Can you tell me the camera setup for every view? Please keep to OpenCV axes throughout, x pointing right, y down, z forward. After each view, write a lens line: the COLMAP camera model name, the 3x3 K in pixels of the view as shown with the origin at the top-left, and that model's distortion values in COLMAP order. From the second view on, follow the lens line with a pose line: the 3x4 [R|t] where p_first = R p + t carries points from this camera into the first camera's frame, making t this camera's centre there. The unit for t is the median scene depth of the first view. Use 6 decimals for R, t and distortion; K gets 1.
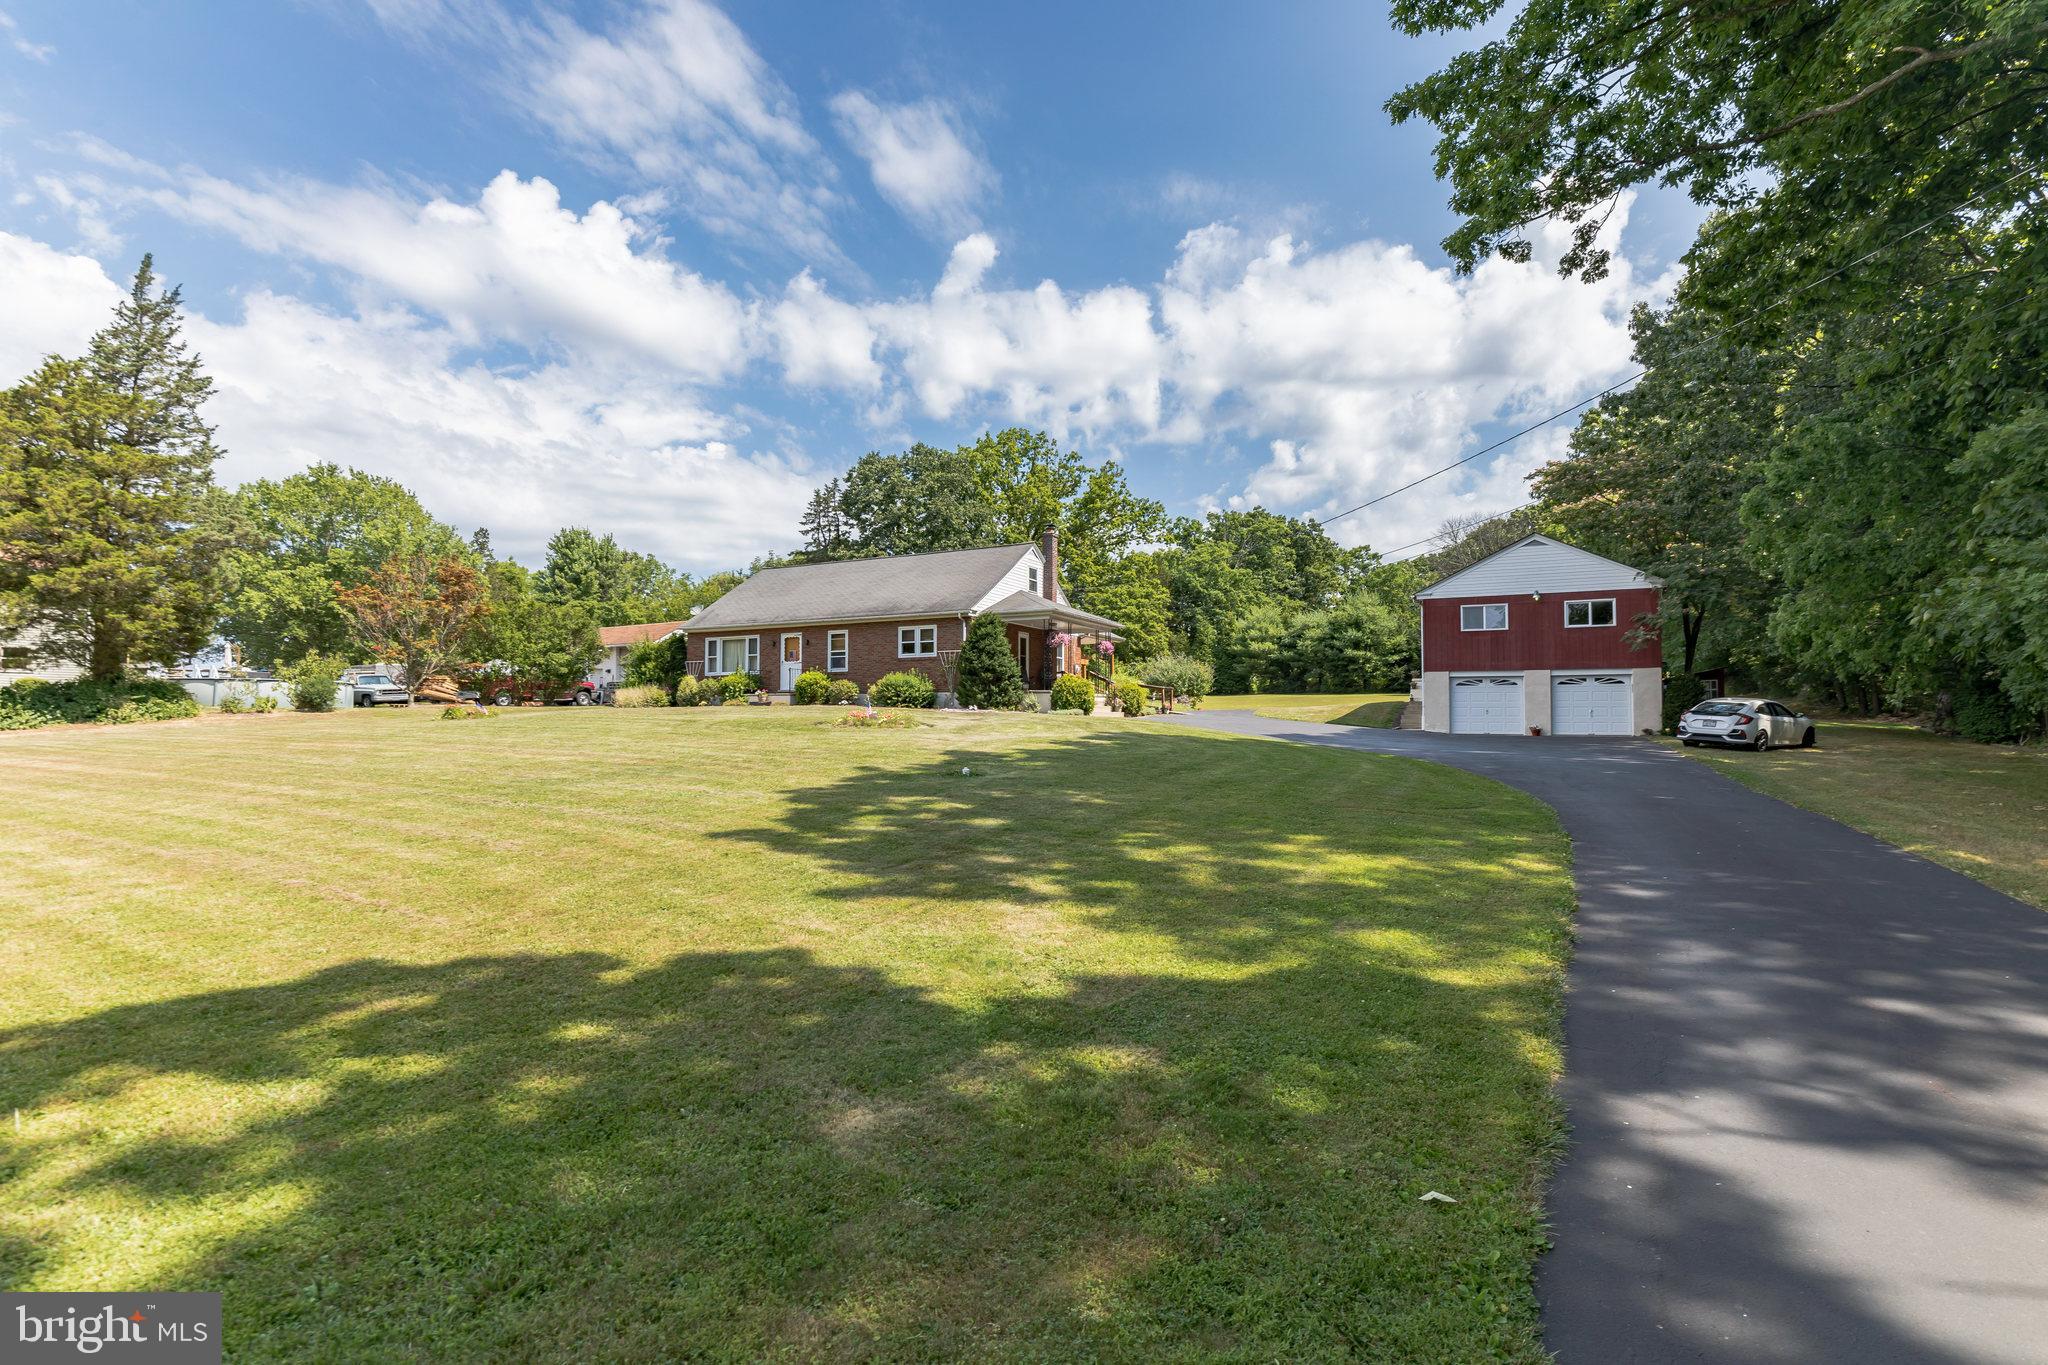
lens RADIAL K [[972.7, 0, 1029.3], [0, 972.7, 691.6], [0, 0, 1]] dist [0.017097, -0.000239]
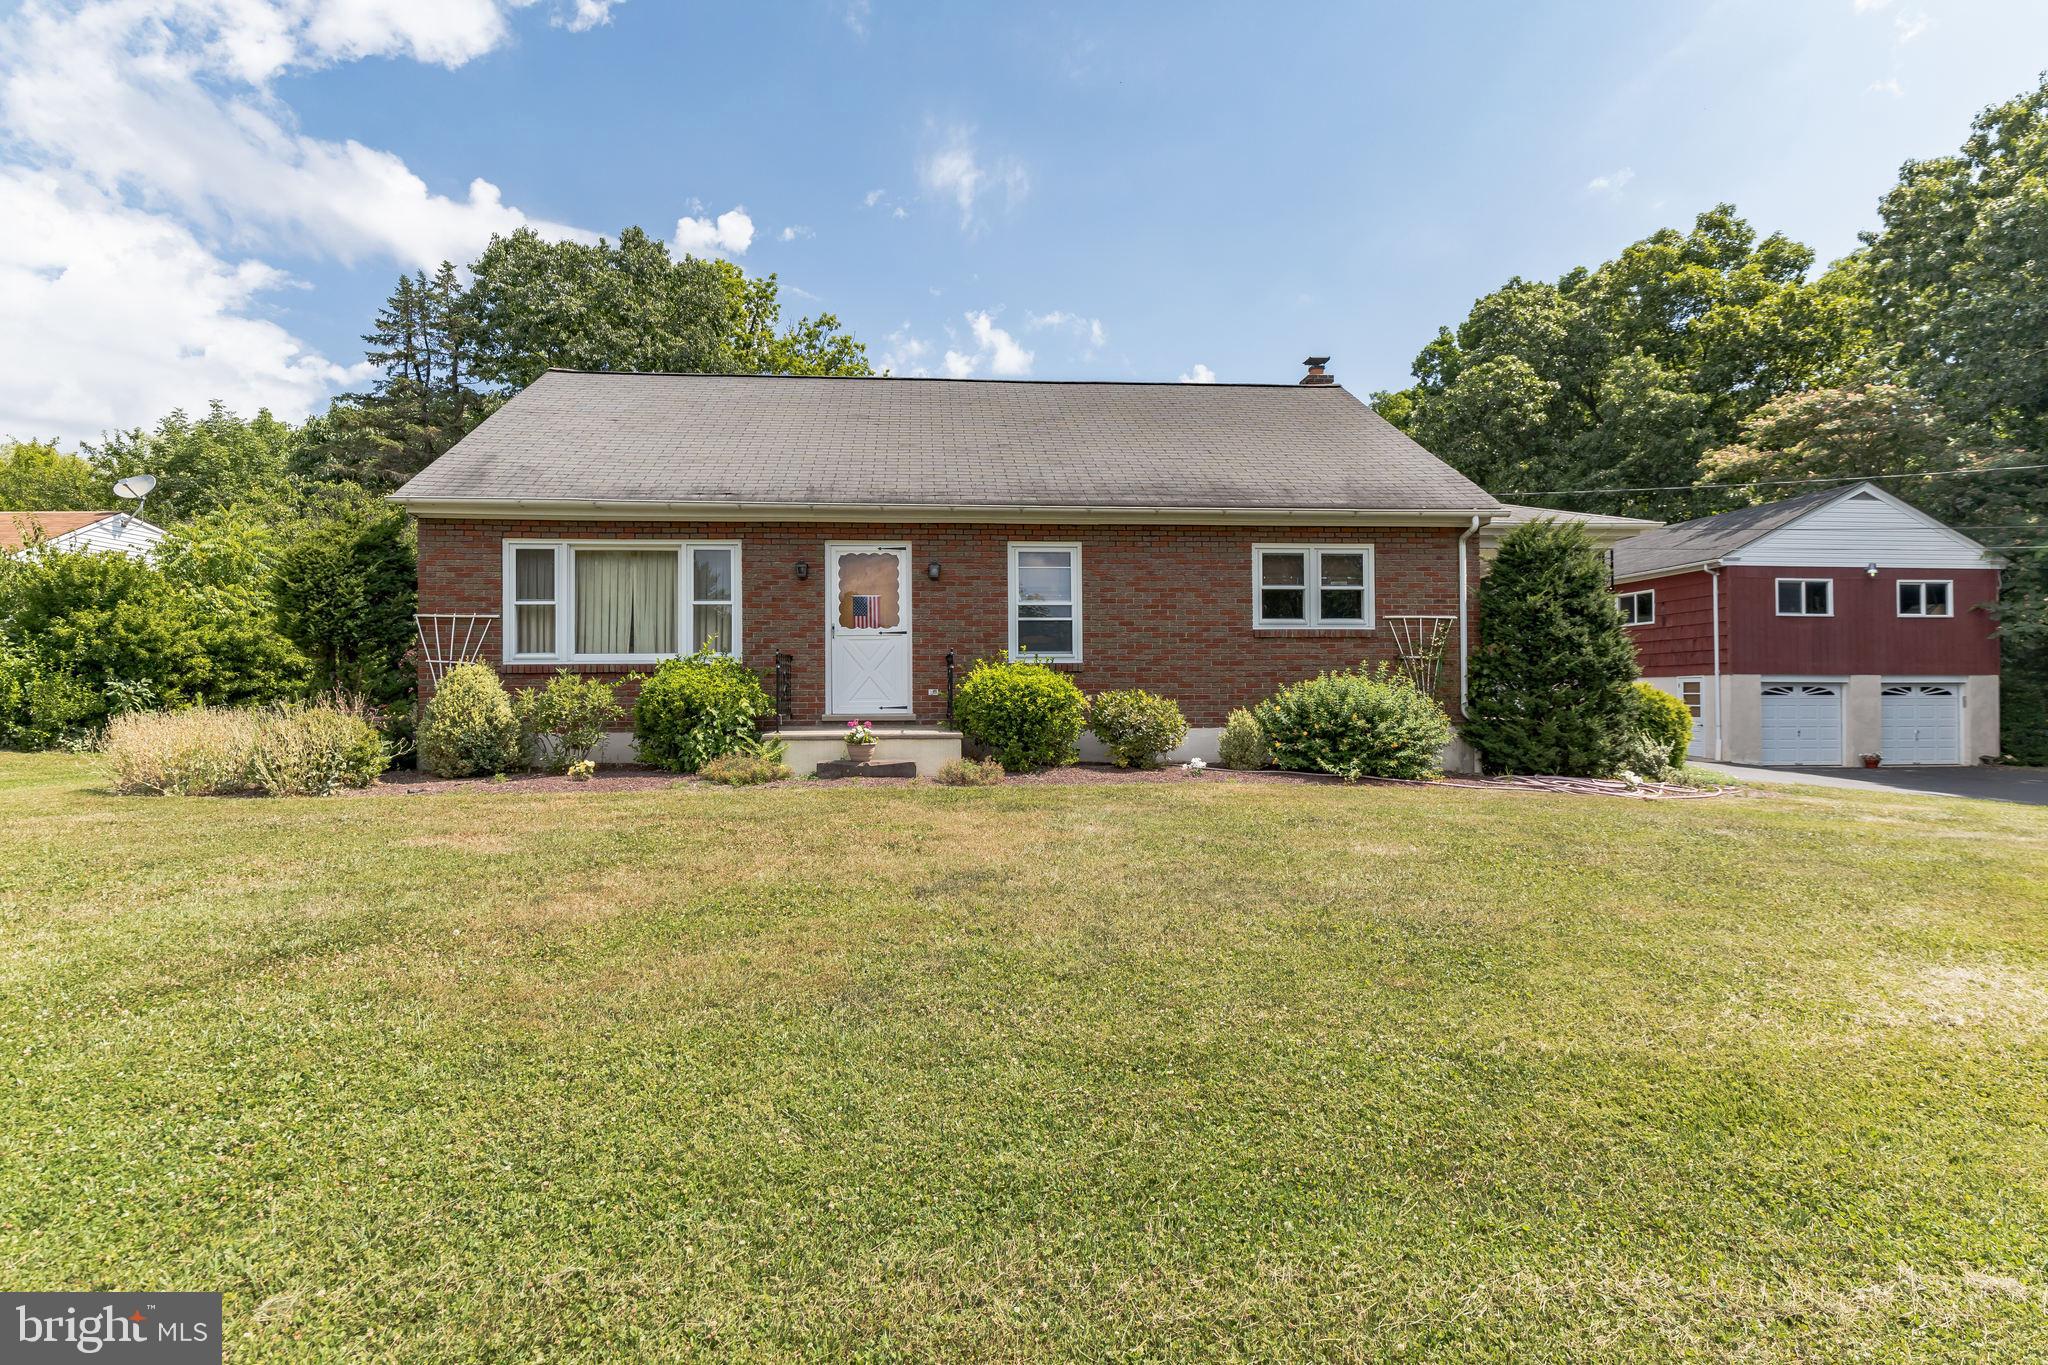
lens RADIAL K [[972.7, 0, 1018.3], [0, 972.7, 674.7], [0, 0, 1]] dist [0.017097, -0.000239]
pose [[0.854837, 0.008205, 0.518831, -0.376322], [-0.012827, 0.999904, 0.005320, -0.017936], [-0.518737, -0.011202, 0.854860, 0.704130]]
